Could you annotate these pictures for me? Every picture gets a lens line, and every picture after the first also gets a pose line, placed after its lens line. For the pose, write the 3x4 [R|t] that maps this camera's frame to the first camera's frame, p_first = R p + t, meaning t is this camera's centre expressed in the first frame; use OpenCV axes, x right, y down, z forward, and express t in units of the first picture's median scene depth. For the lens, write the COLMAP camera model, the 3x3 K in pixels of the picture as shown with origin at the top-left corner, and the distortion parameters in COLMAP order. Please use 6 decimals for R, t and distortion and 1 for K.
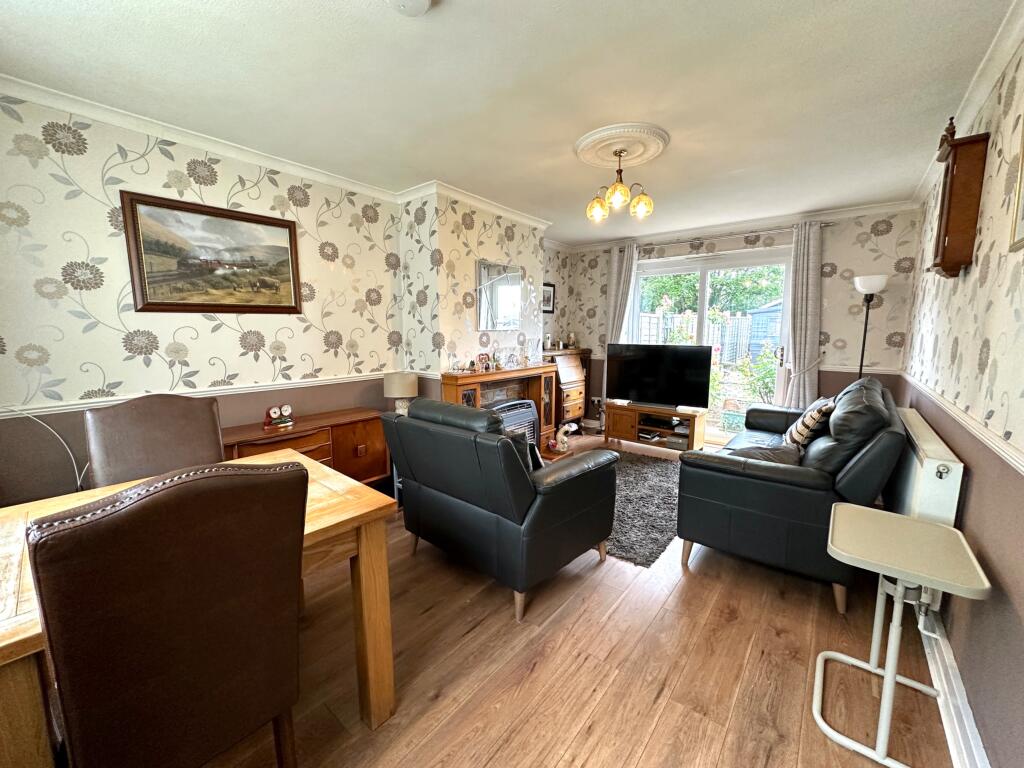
lens RADIAL K [[412.6, 0, 512.0], [0, 412.6, 384.0], [0, 0, 1]] dist [0.000727, 0.000023]
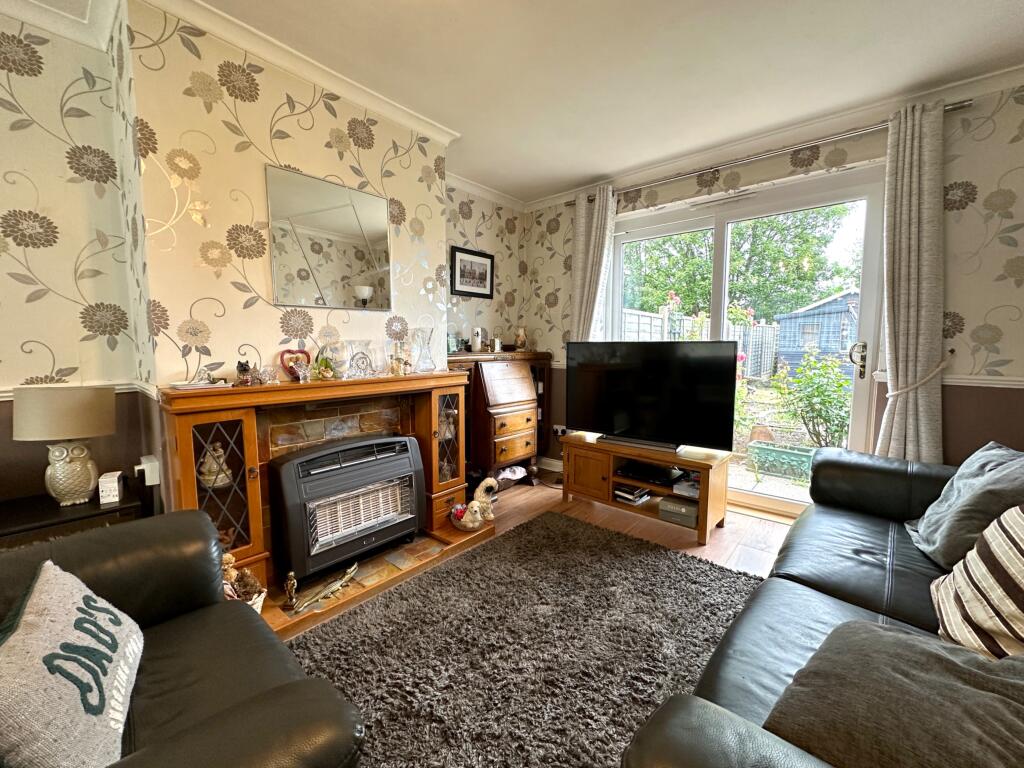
lens RADIAL K [[420.2, 0, 512.0], [0, 420.2, 384.0], [0, 0, 1]] dist [0.000074, 0.000064]
pose [[0.999579, 0.002582, -0.028915, 0.177858], [-0.003756, 0.999168, -0.040618, -0.008355], [0.028786, 0.040709, 0.998756, 0.387020]]
